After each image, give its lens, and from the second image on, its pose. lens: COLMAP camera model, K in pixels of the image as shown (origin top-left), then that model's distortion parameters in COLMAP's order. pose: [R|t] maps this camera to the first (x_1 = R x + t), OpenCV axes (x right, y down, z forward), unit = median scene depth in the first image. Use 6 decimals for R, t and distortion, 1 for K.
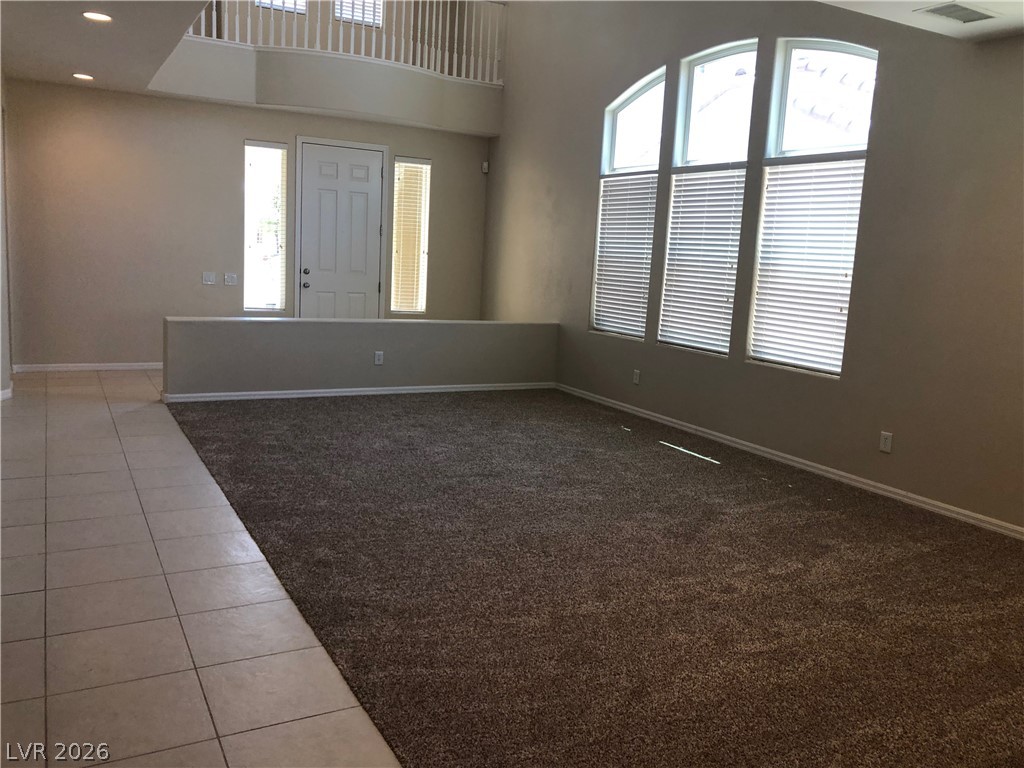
lens RADIAL K [[853.6, 0, 514.7], [0, 853.6, 373.0], [0, 0, 1]] dist [0.078690, -0.086328]
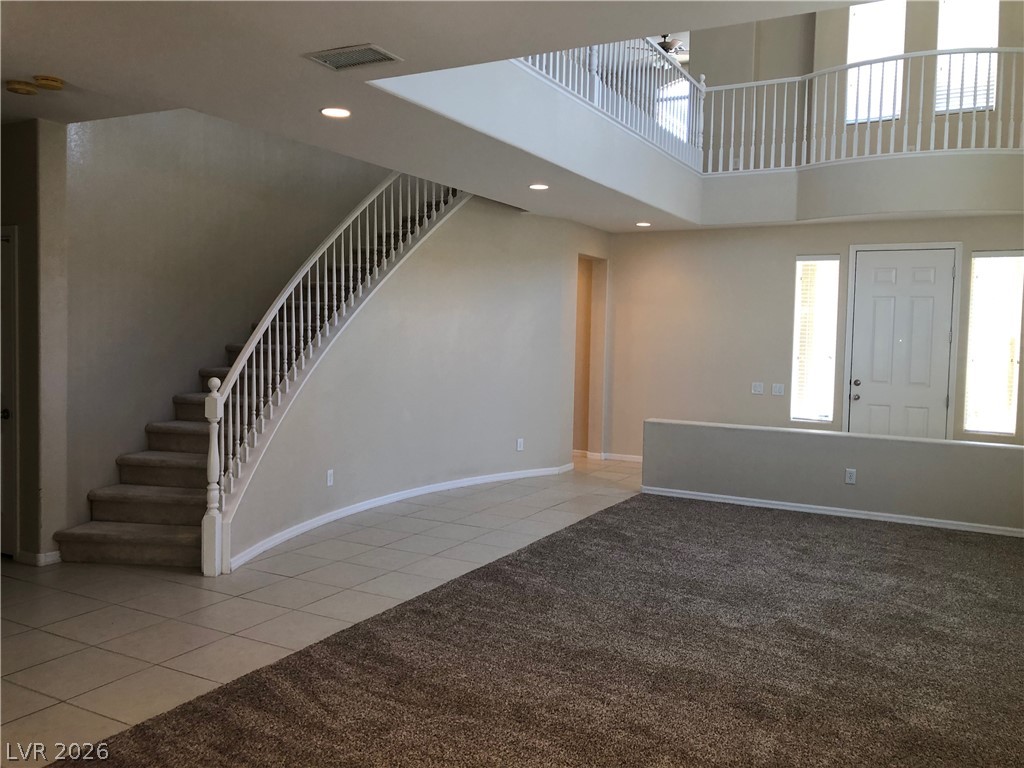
lens RADIAL K [[848.5, 0, 512.0], [0, 848.5, 384.0], [0, 0, 1]] dist [0.010832, 0.002042]
pose [[0.531164, 0.008437, -0.847227, 0.355756], [-0.118757, 0.990821, -0.064587, -0.012093], [0.838905, 0.134920, 0.527290, 0.192795]]
